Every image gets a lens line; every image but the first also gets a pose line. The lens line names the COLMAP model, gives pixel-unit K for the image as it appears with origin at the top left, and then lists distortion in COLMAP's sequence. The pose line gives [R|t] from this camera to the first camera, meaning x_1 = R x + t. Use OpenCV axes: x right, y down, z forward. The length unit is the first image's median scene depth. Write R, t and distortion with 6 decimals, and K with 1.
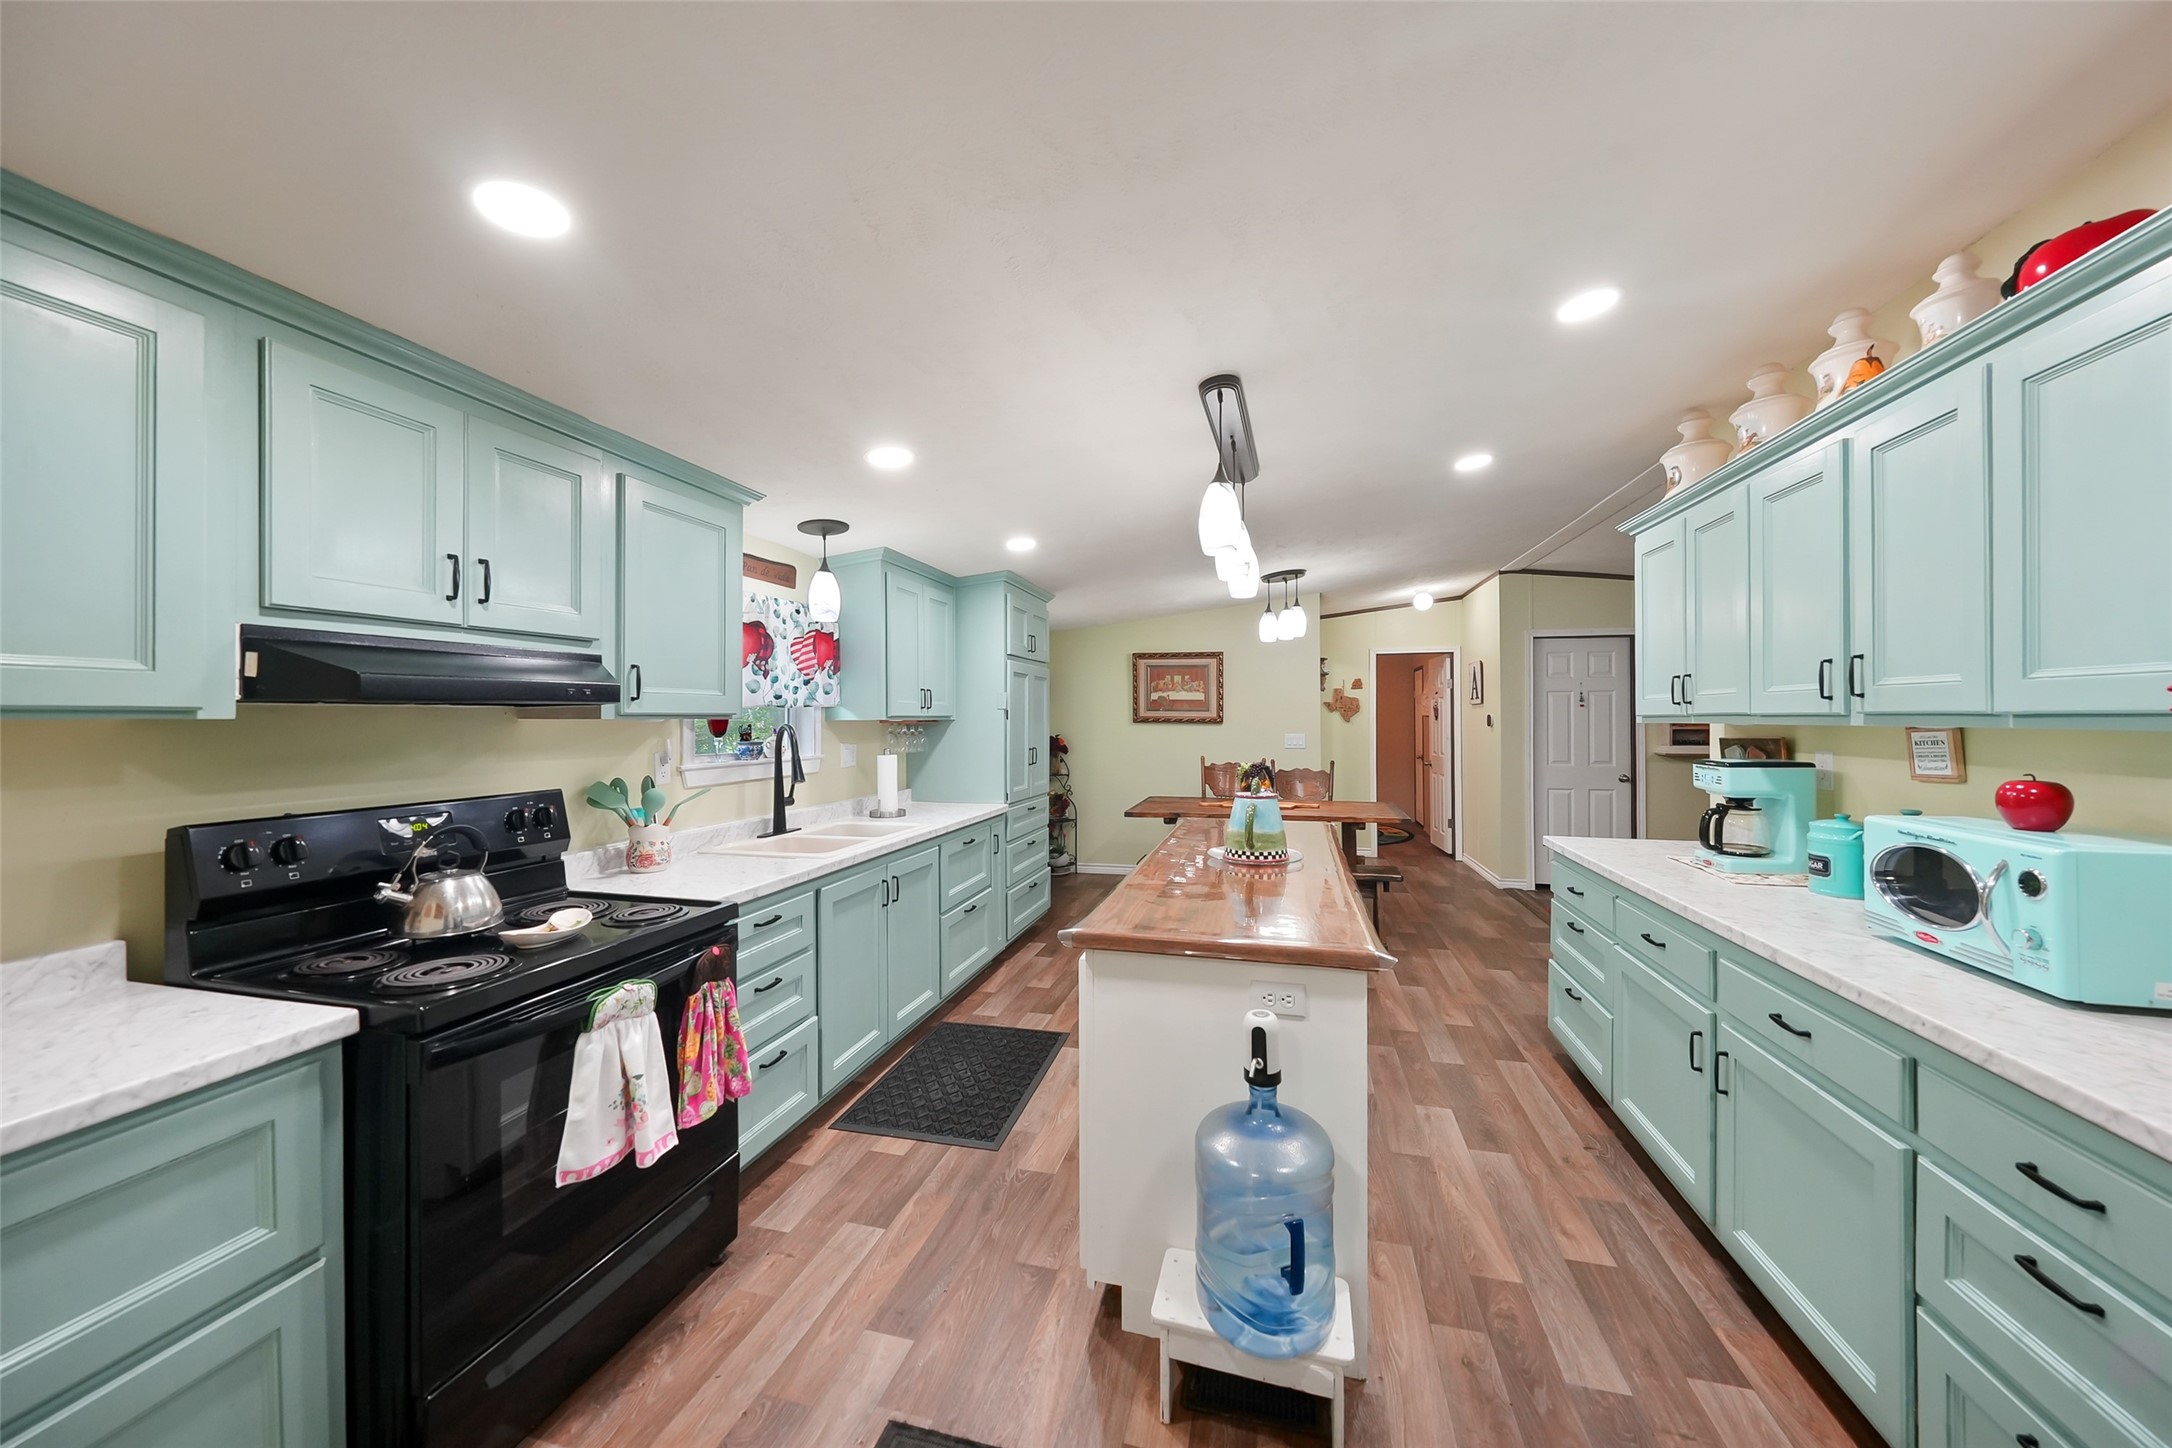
lens RADIAL K [[753.1, 0, 1091.4], [0, 753.1, 715.6], [0, 0, 1]] dist [-0.002343, -0.000730]
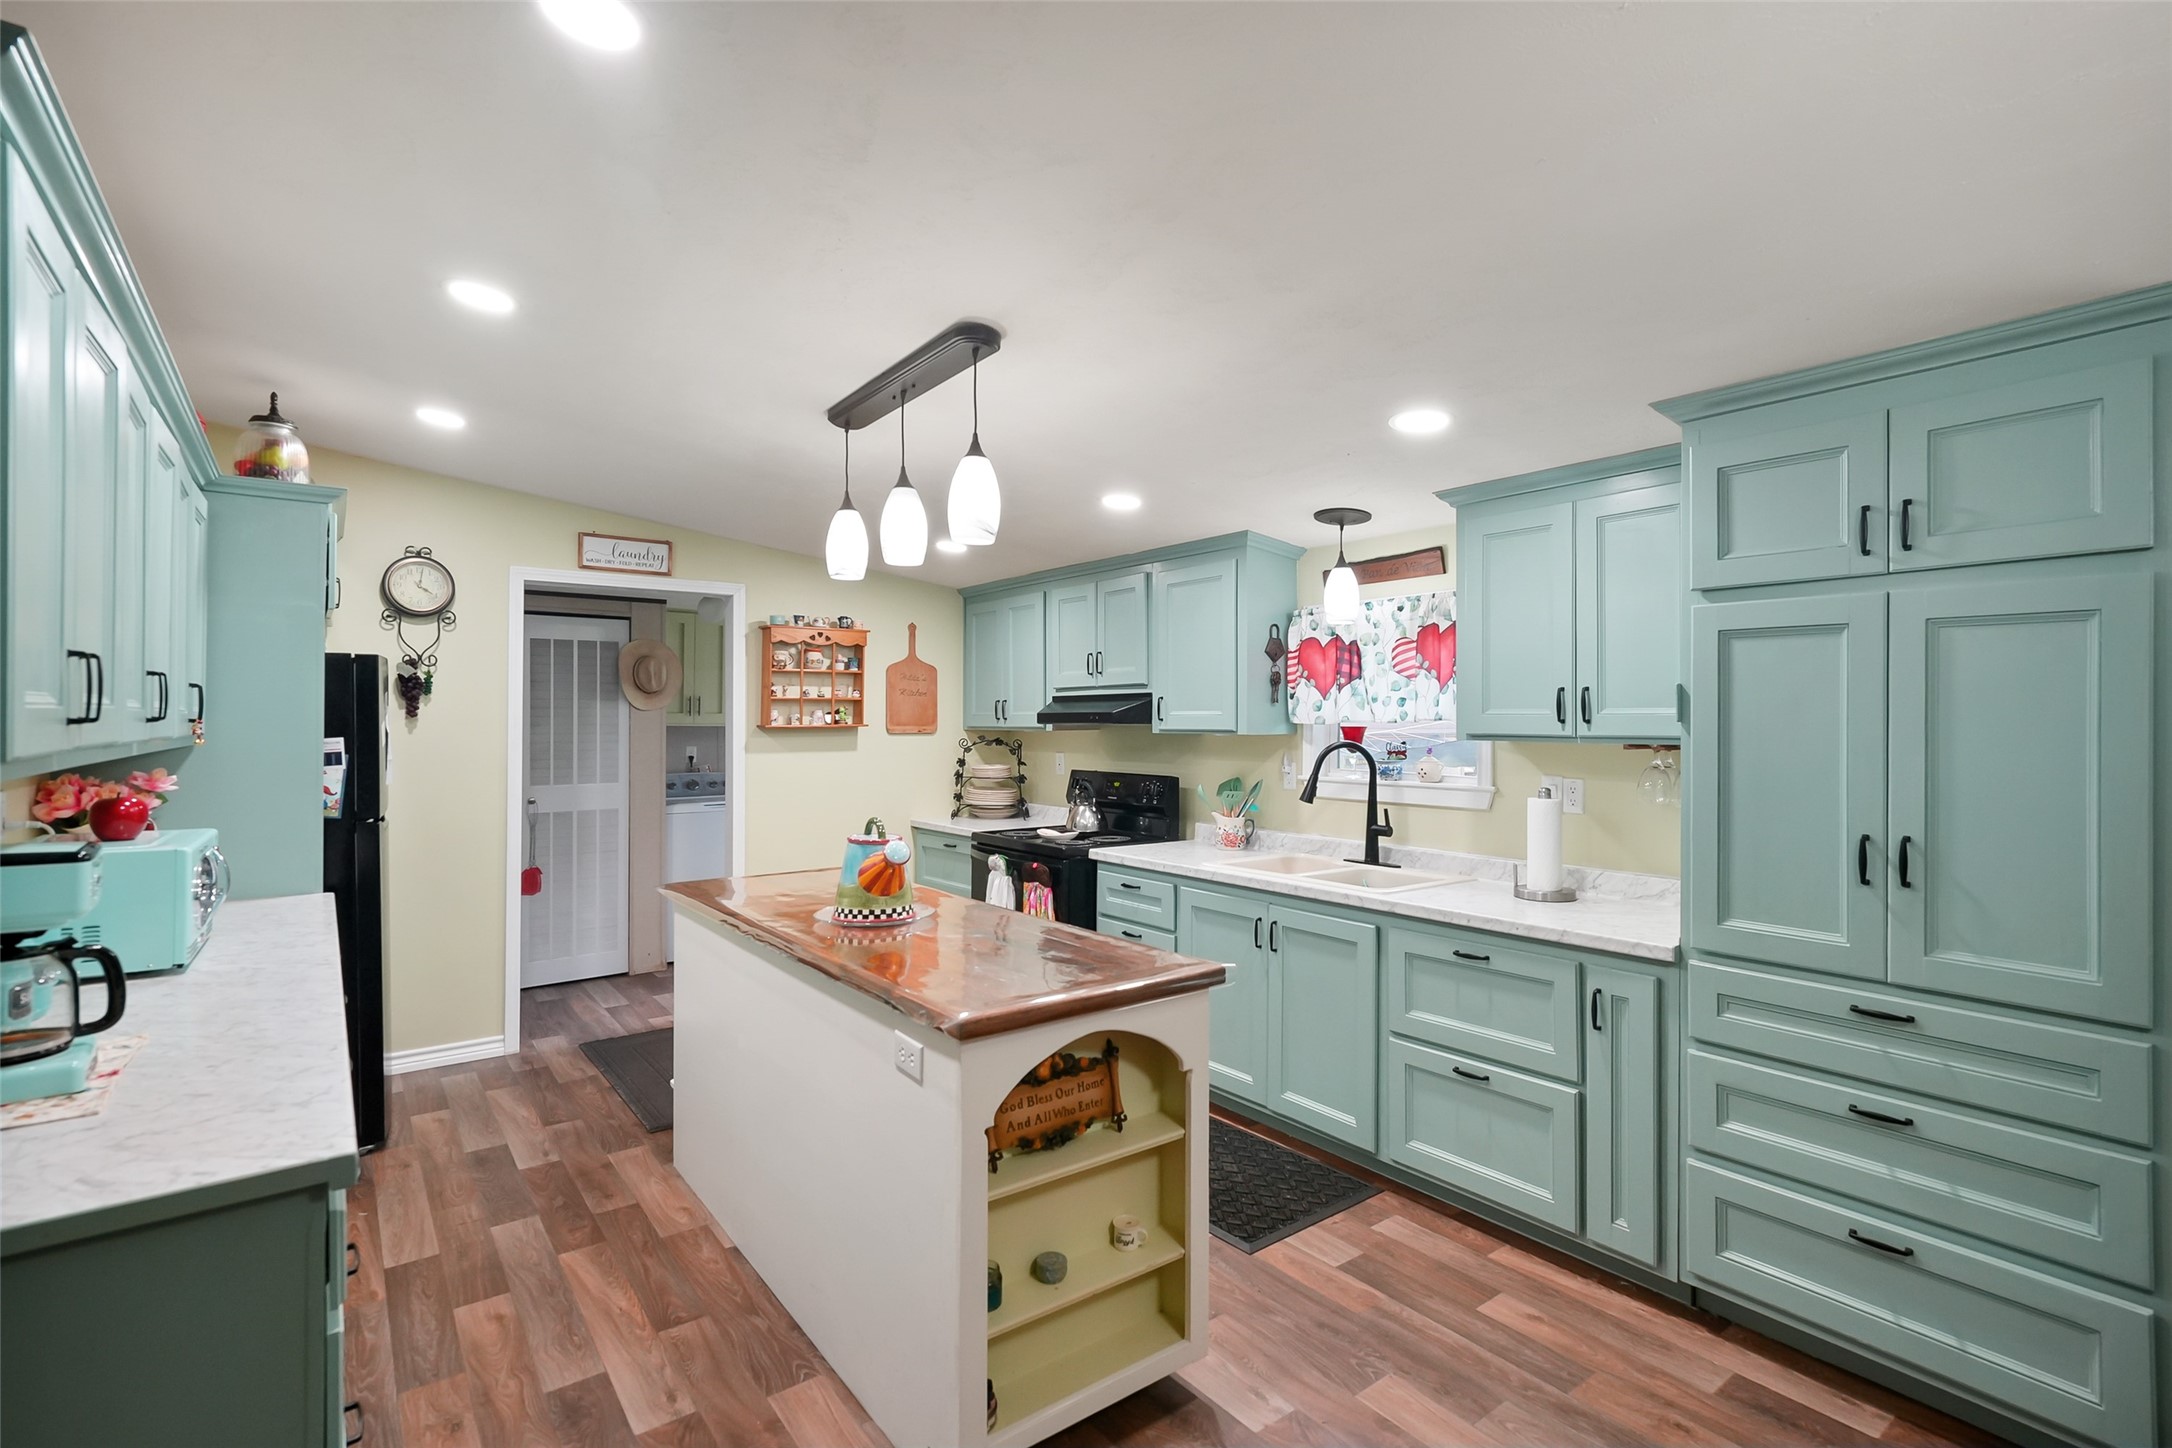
lens RADIAL K [[1005.6, 0, 1087.6], [0, 1005.6, 712.2], [0, 0, 1]] dist [0.004020, 0.000932]
pose [[-0.619668, -0.007077, -0.784832, 0.799810], [0.001403, 0.999948, -0.010125, -0.013654], [0.784863, -0.007375, -0.619626, 1.607097]]
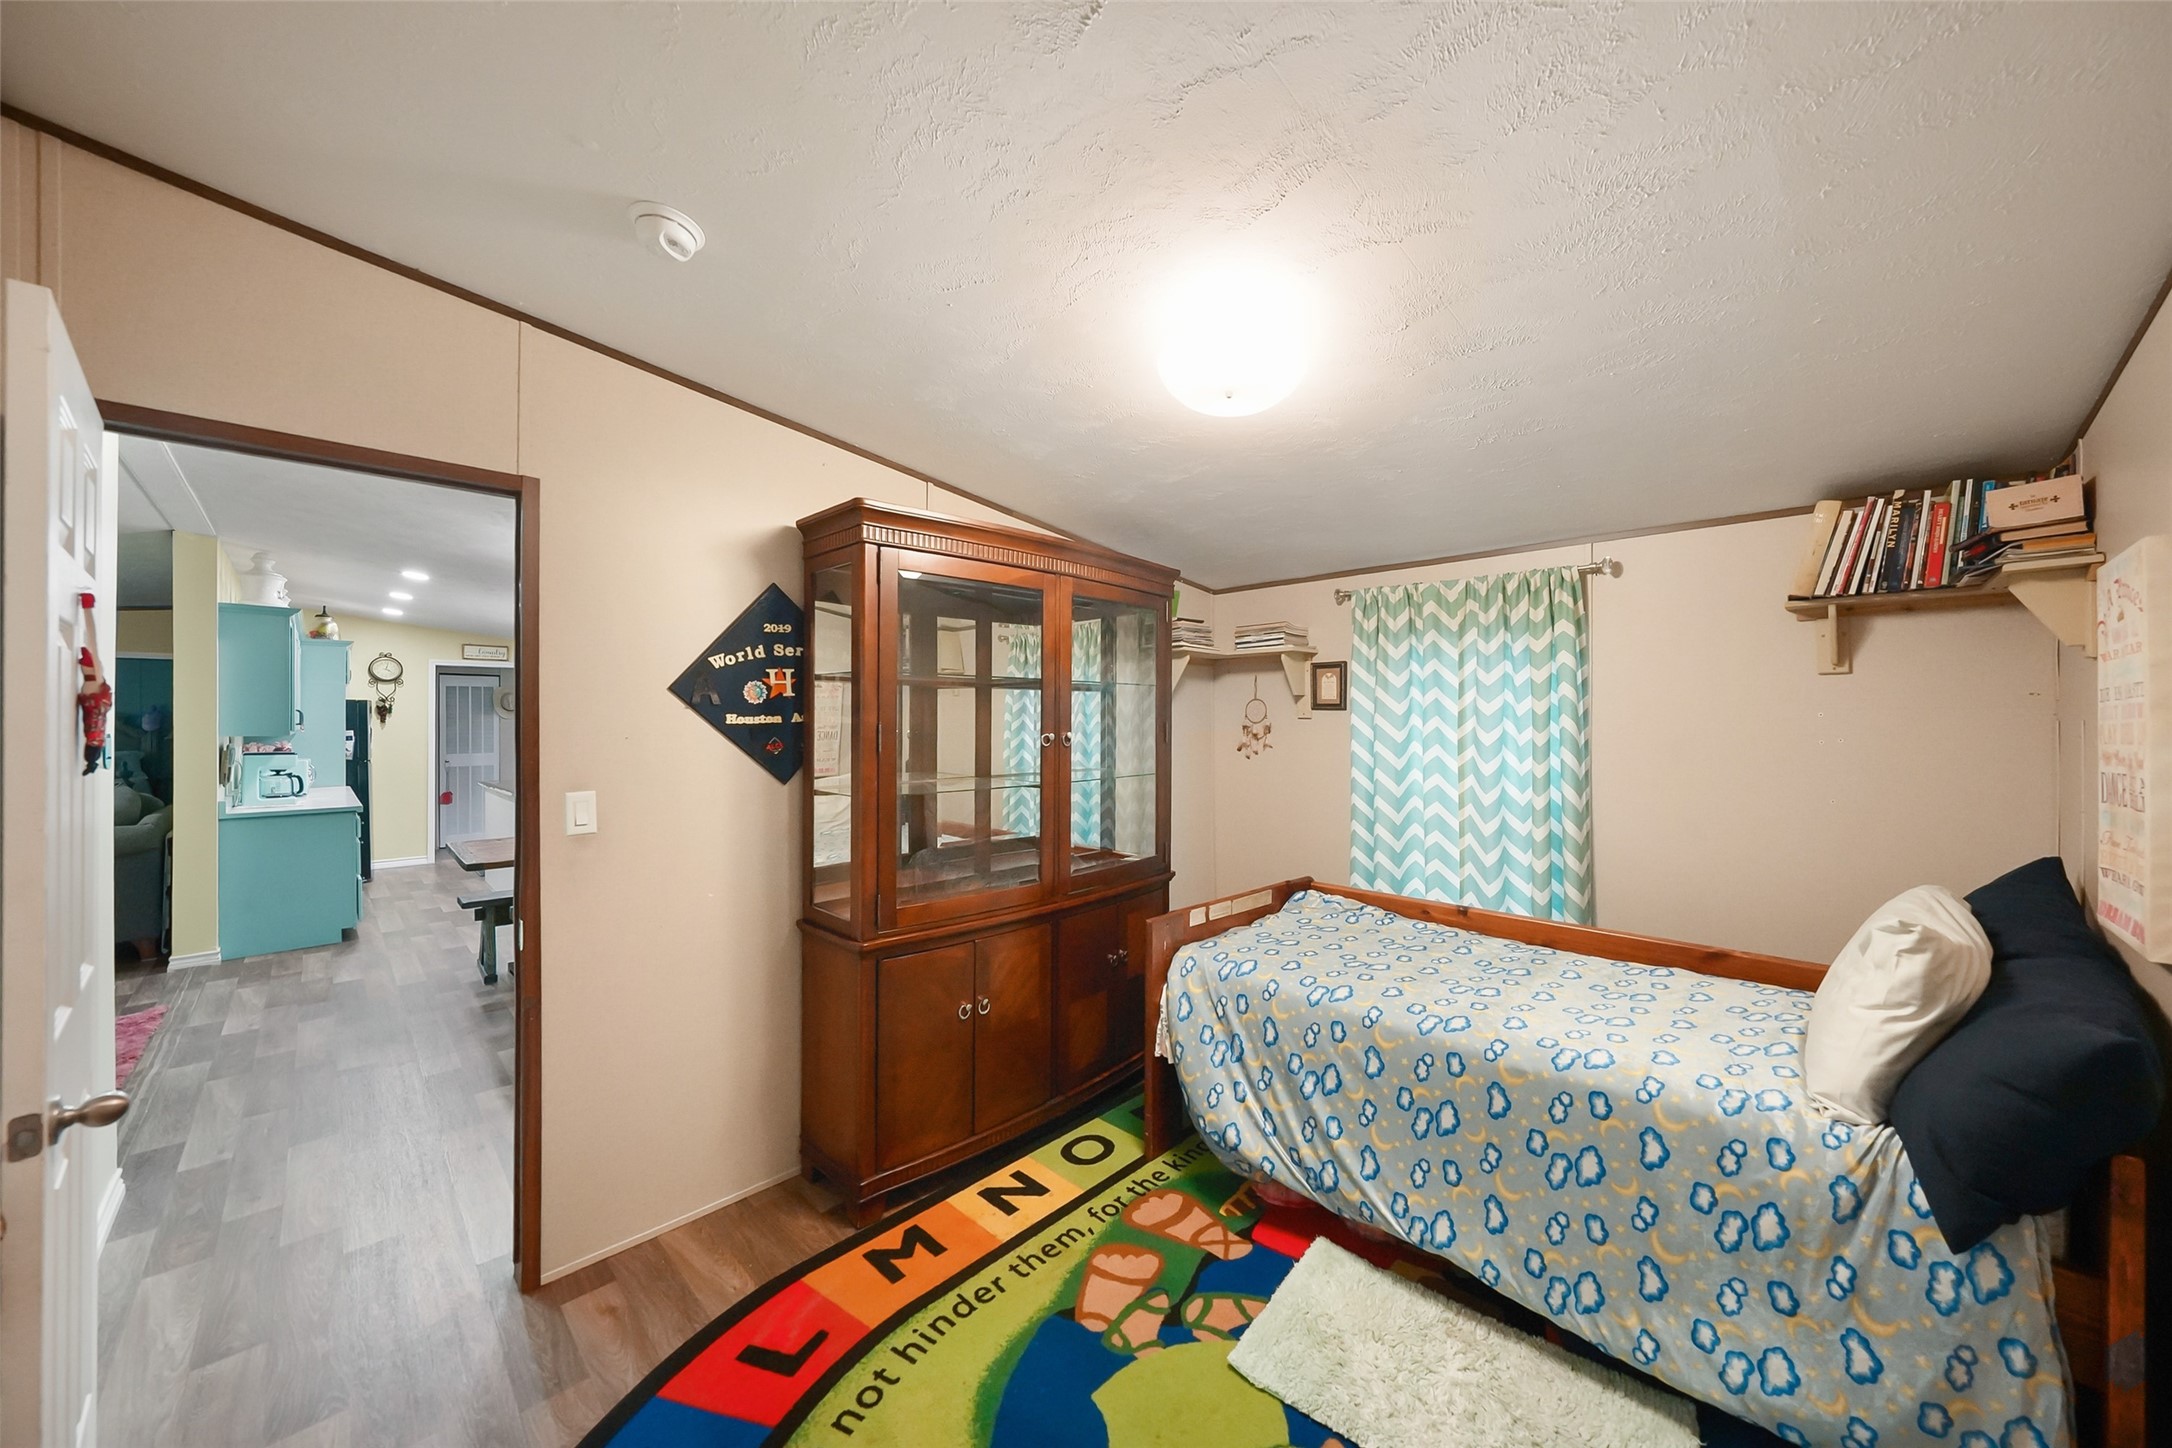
lens RADIAL K [[753.1, 0, 1085.1], [0, 753.1, 716.8], [0, 0, 1]] dist [-0.002343, -0.000730]
pose [[-0.496580, -0.003512, -0.867984, 1.323539], [0.006612, 0.999947, -0.007828, -0.006862], [0.867966, -0.009626, -0.496530, 3.375260]]
